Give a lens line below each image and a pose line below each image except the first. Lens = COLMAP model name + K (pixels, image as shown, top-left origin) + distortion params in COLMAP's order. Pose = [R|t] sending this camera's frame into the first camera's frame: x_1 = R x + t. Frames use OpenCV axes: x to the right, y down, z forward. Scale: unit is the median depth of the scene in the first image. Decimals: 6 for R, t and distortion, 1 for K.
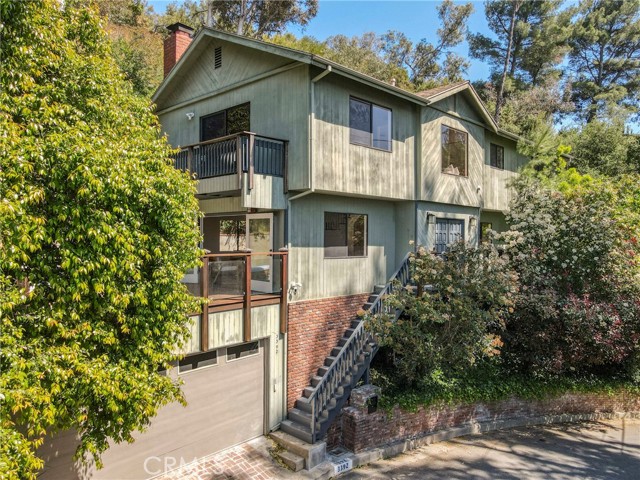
lens RADIAL K [[471.9, 0, 320.0], [0, 471.9, 240.0], [0, 0, 1]] dist [-0.073657, 0.074348]
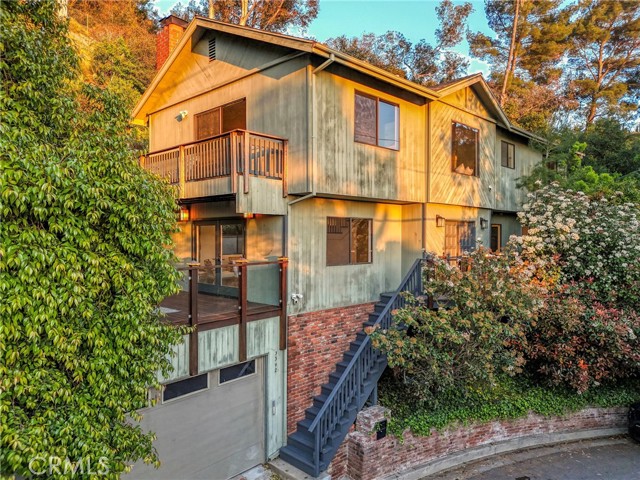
lens RADIAL K [[449.3, 0, 318.2], [0, 449.3, 235.5], [0, 0, 1]] dist [0.002111, -0.001063]
pose [[0.999978, -0.003941, -0.005293, -0.003616], [0.003929, 0.999990, -0.002308, -0.019270], [0.005302, 0.002288, 0.999983, 0.111506]]
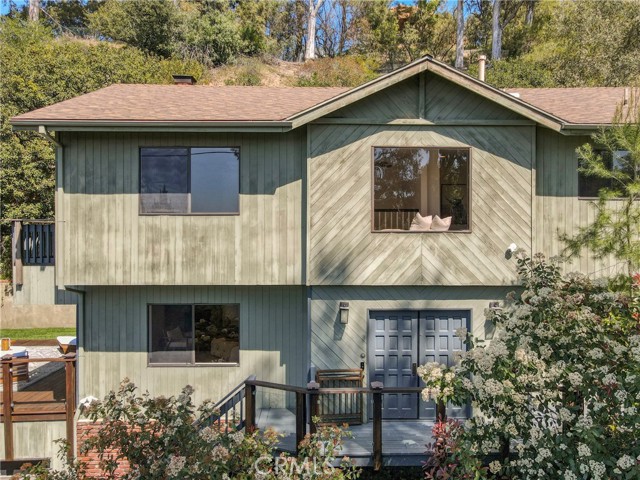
lens RADIAL K [[471.9, 0, 320.0], [0, 471.9, 240.0], [0, 0, 1]] dist [-0.073657, 0.074348]
pose [[0.725999, -0.006655, -0.687663, 0.710343], [0.001173, 0.999964, -0.008438, -0.153815], [0.687695, 0.005319, 0.725981, 0.642000]]
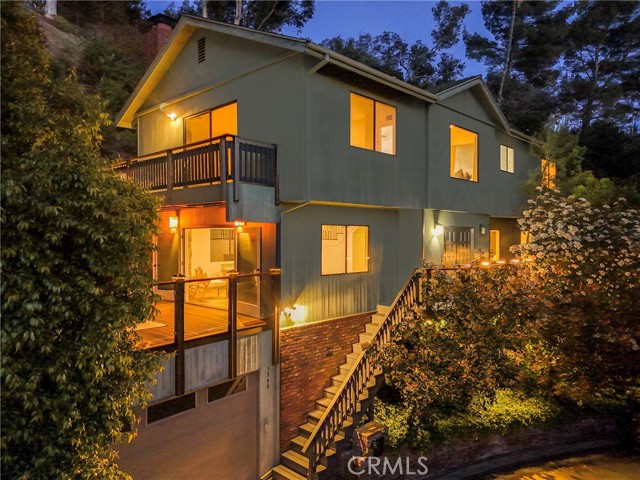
lens RADIAL K [[448.6, 0, 320.0], [0, 448.6, 240.0], [0, 0, 1]] dist [0.001144, 0.001851]
pose [[0.999960, -0.004713, 0.007583, -0.000044], [0.004673, 0.999975, 0.005309, -0.033205], [-0.007608, -0.005273, 0.999957, 0.145885]]
